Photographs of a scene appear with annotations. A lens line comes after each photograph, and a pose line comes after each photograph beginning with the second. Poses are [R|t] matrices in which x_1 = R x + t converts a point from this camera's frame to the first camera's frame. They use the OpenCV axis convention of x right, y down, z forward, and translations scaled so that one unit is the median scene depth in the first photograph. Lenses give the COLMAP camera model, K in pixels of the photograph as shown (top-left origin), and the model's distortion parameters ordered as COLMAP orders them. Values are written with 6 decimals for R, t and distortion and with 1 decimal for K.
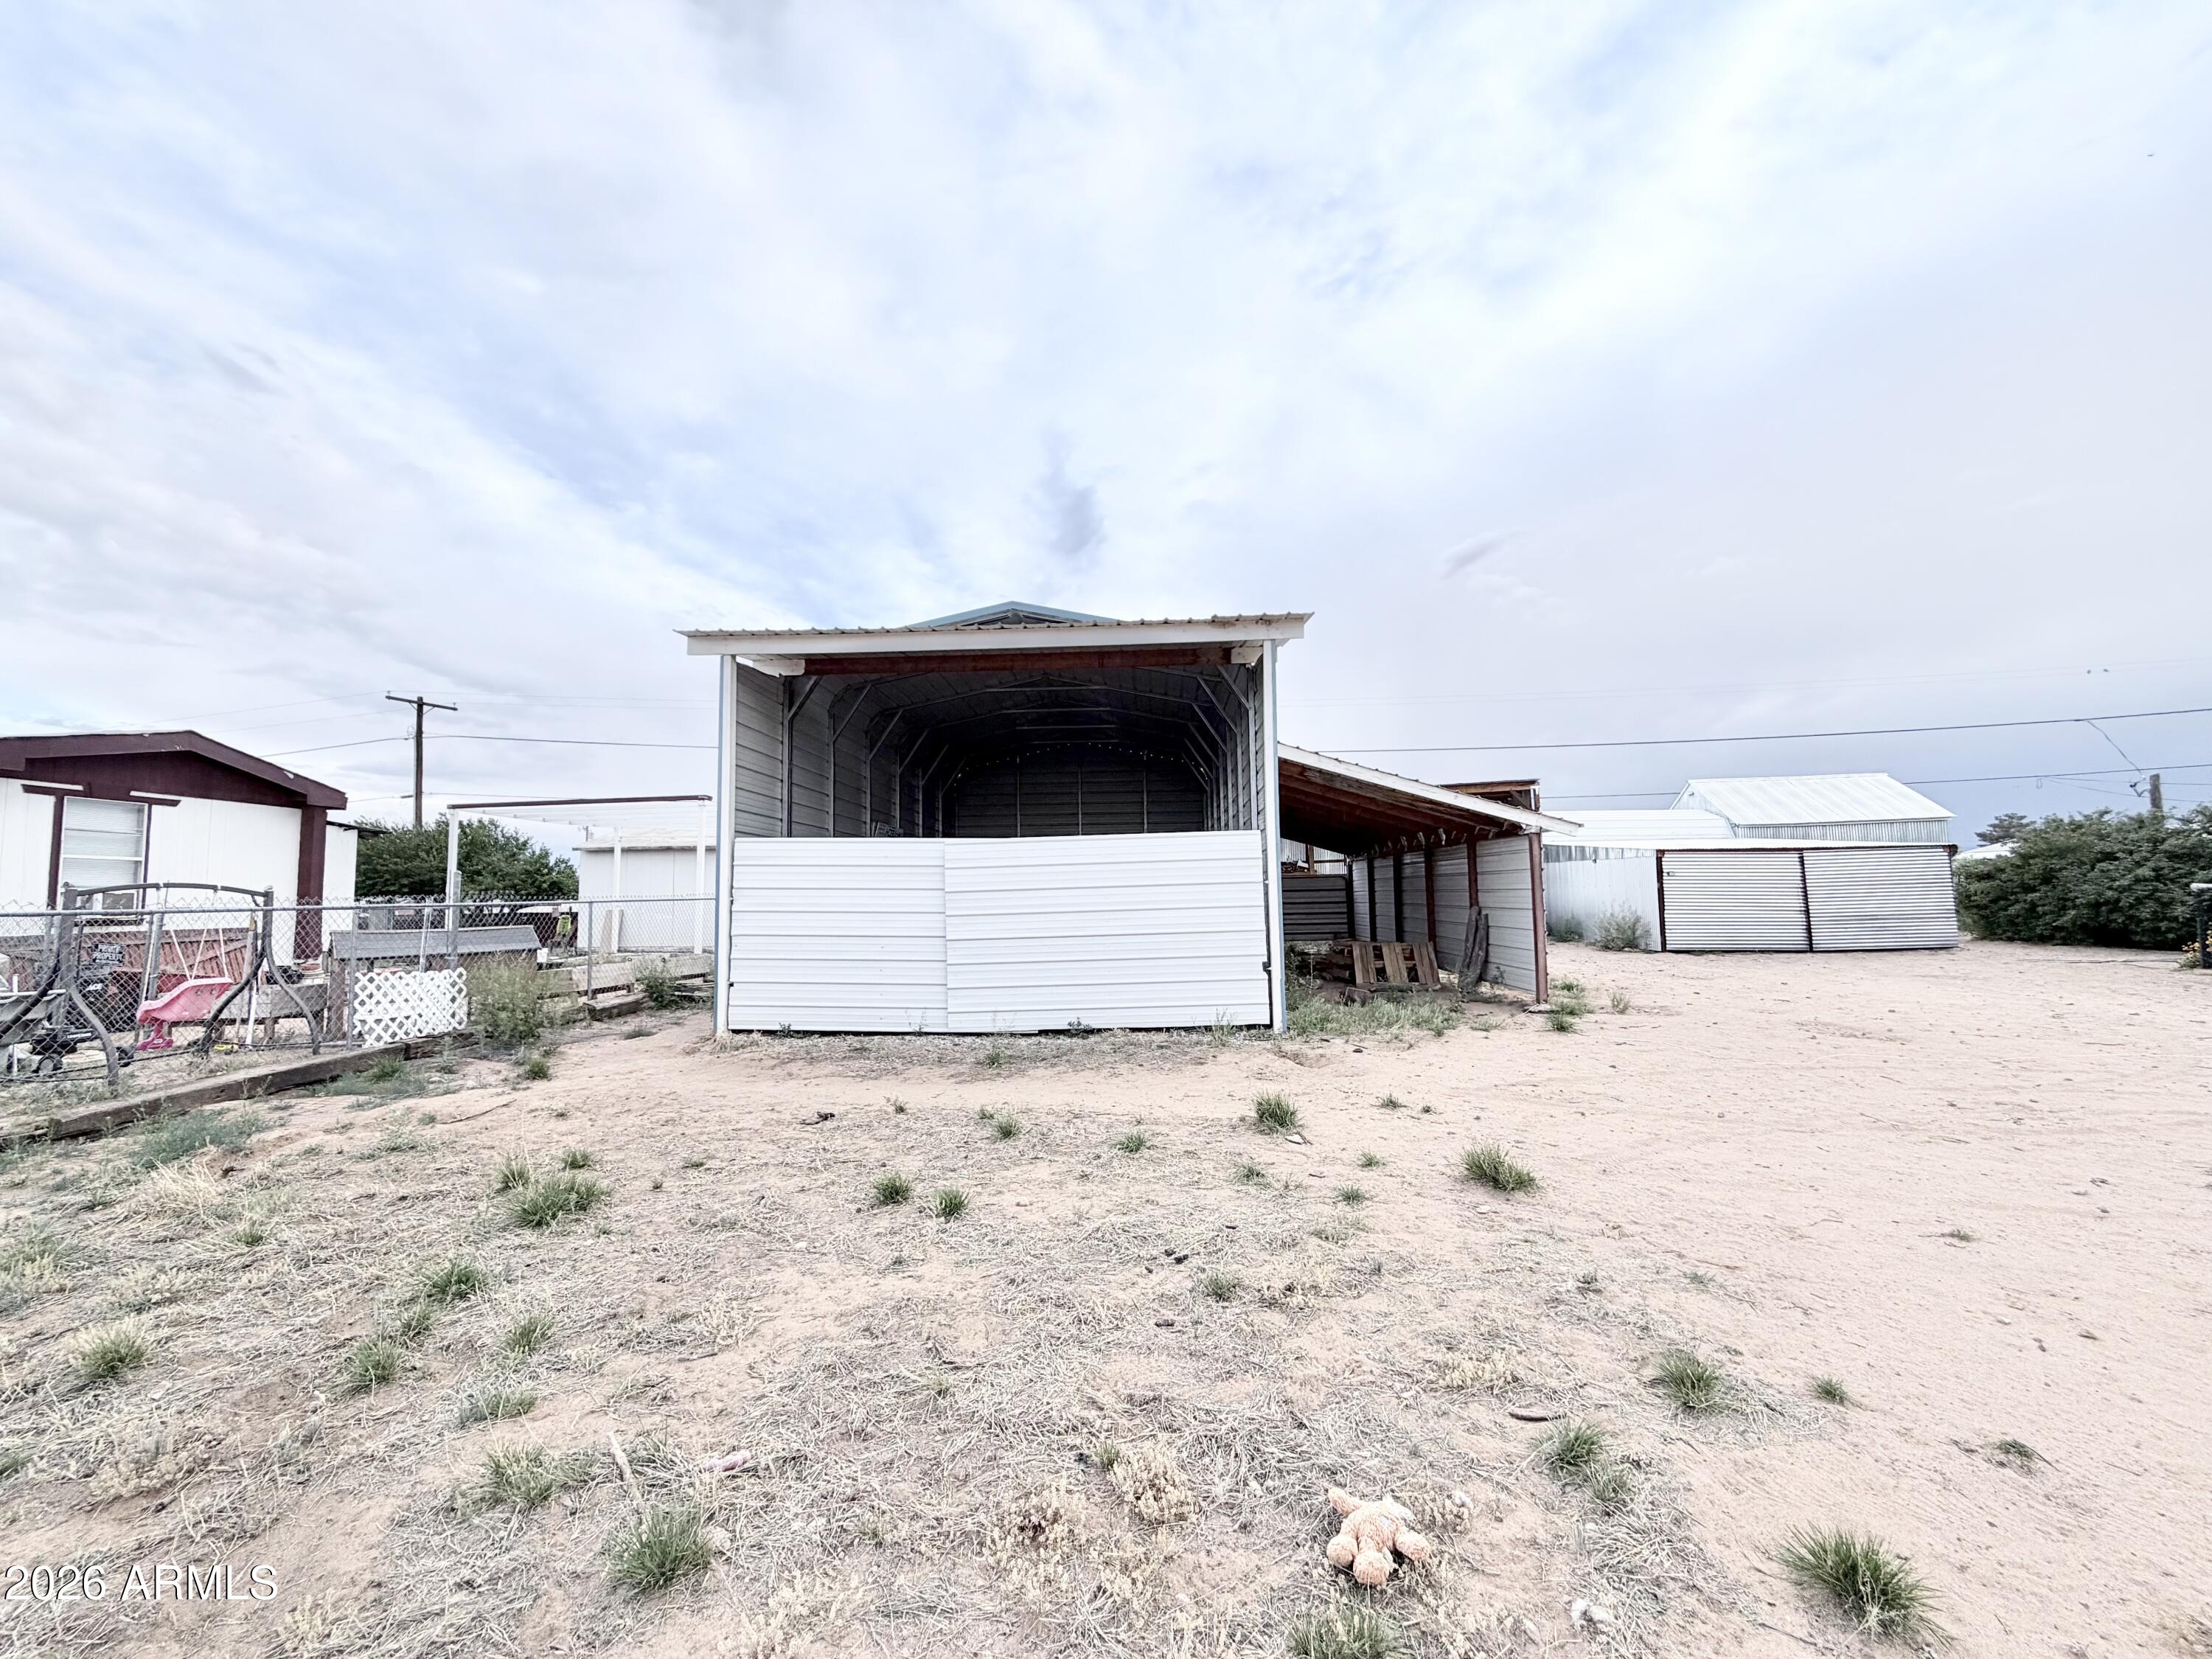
lens RADIAL K [[886.7, 0, 1106.0], [0, 886.7, 829.5], [0, 0, 1]] dist [0.000511, 0.000184]
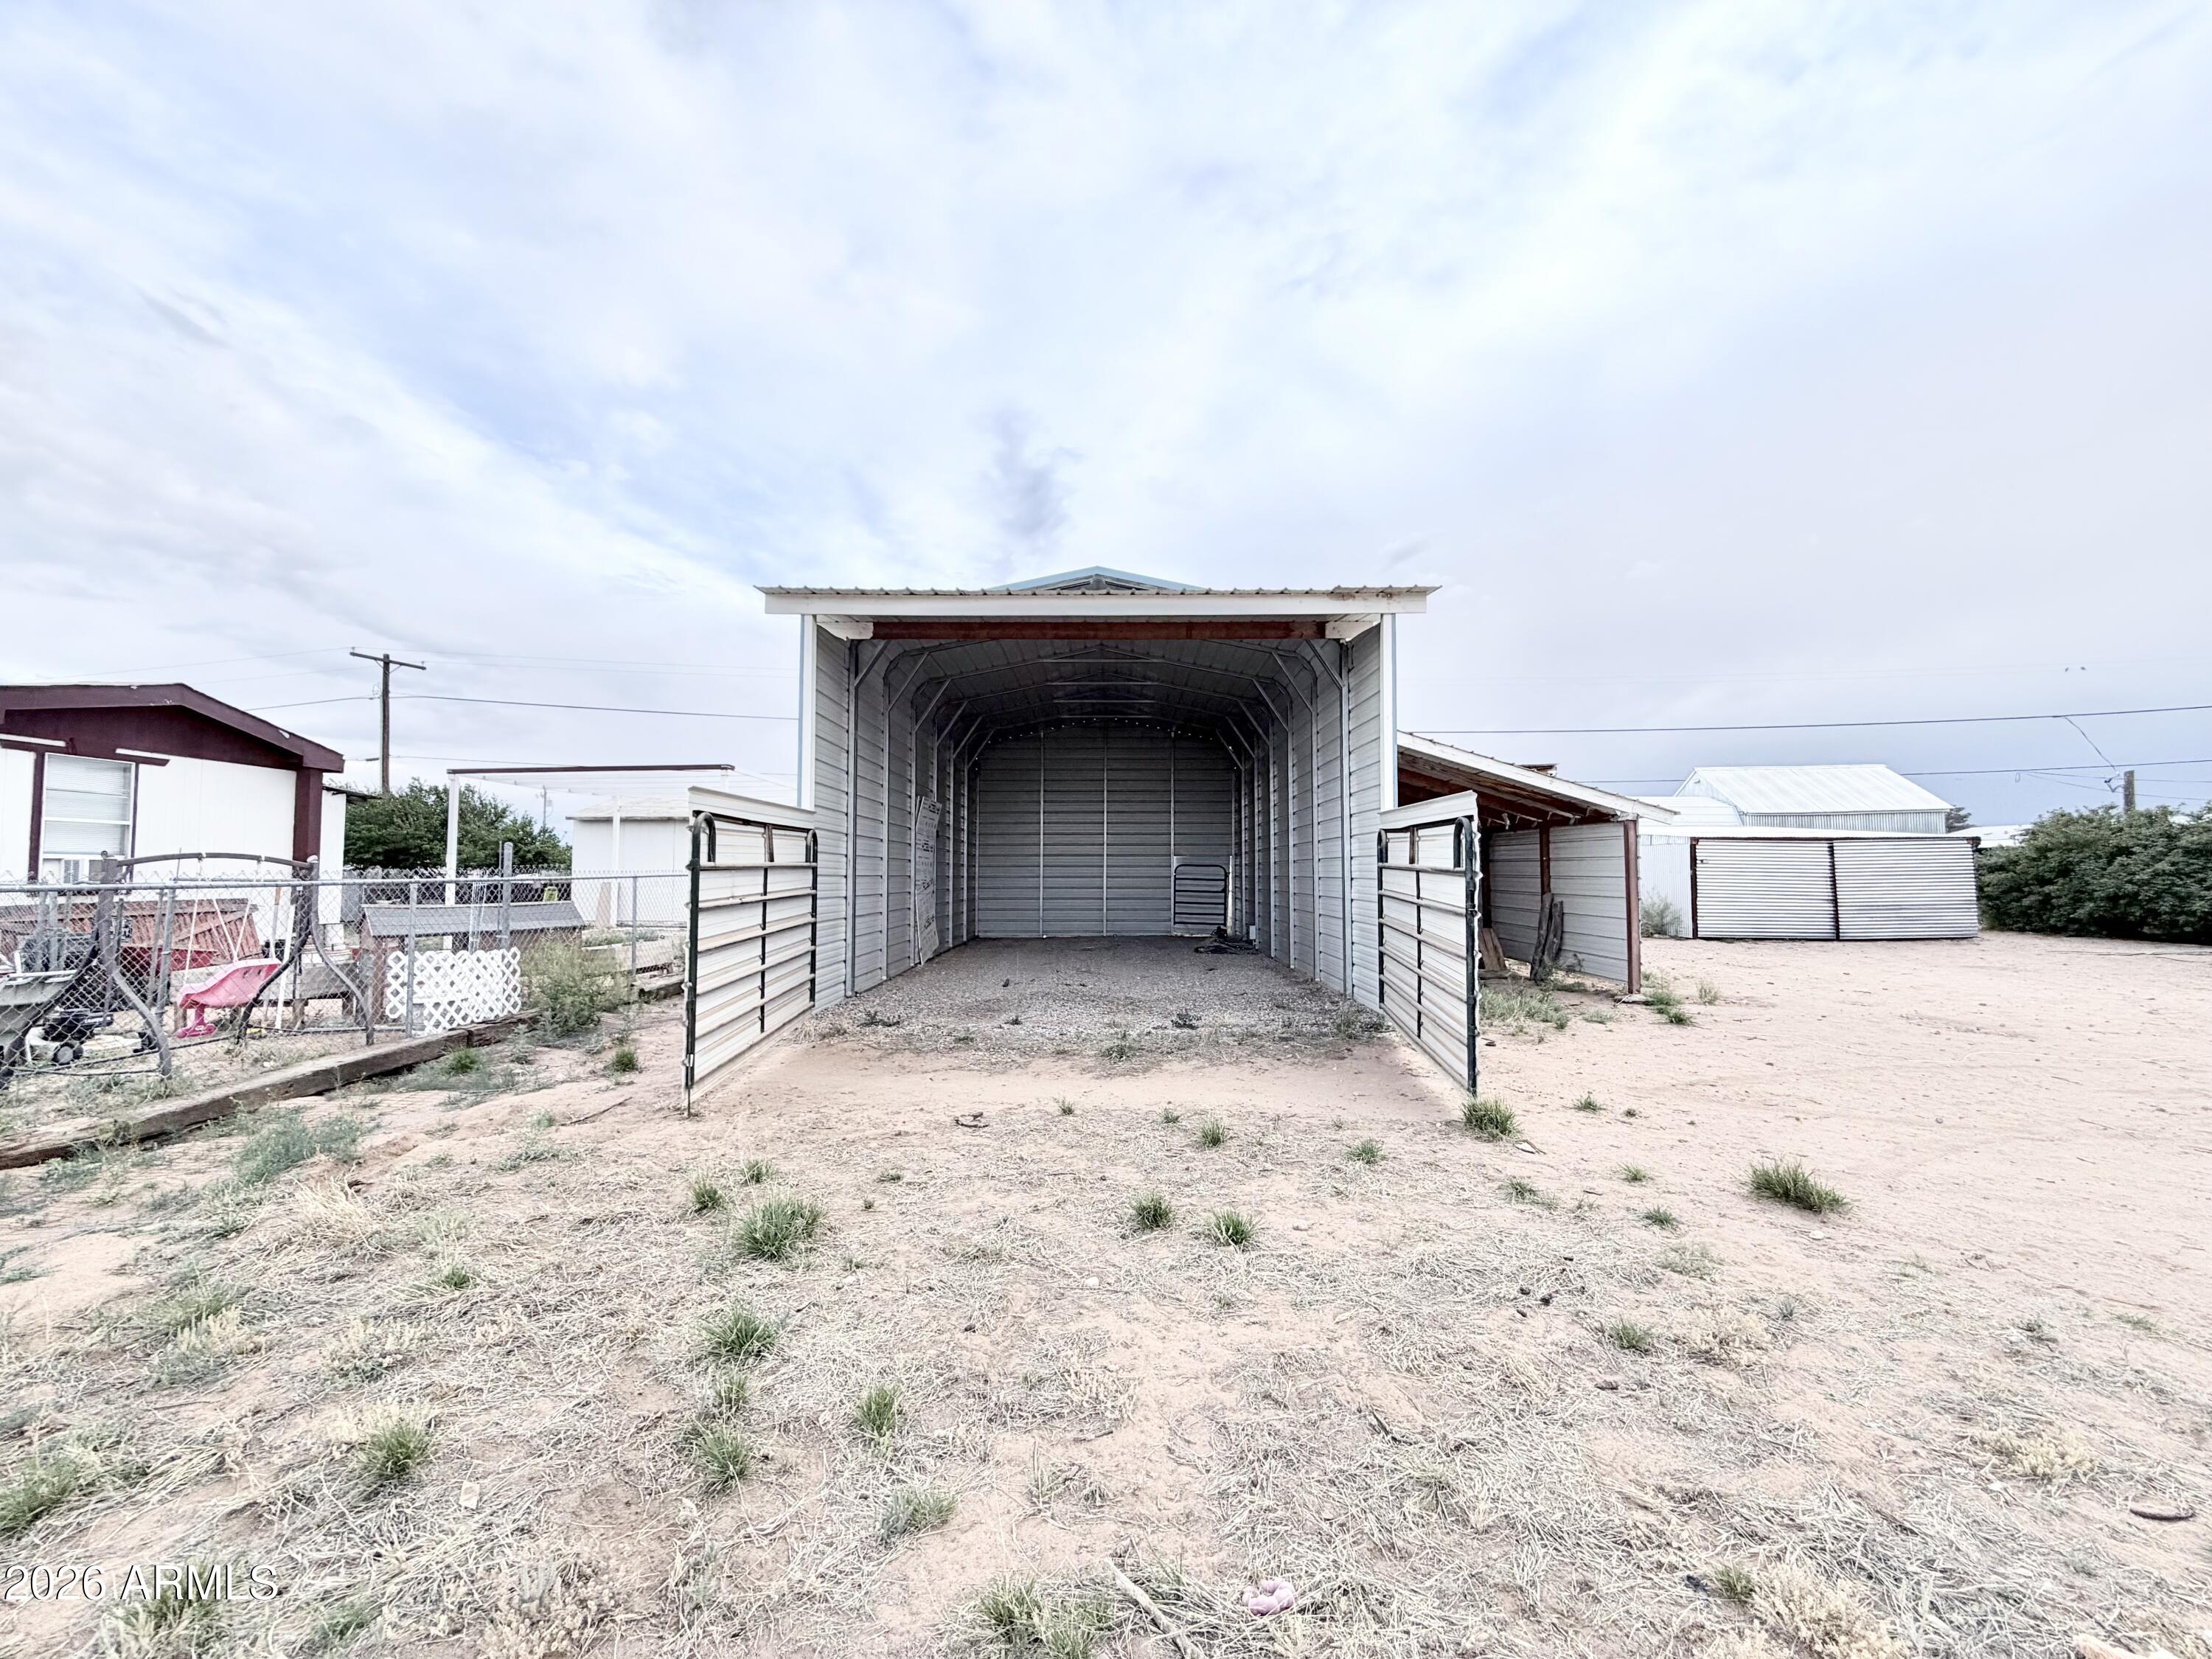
lens RADIAL K [[887.0, 0, 1106.0], [0, 887.0, 829.5], [0, 0, 1]] dist [-0.000207, 0.000082]
pose [[0.998935, 0.015952, 0.043289, -0.133638], [-0.017103, 0.999506, 0.026362, -0.001488], [-0.042847, -0.027075, 0.998715, 0.046333]]
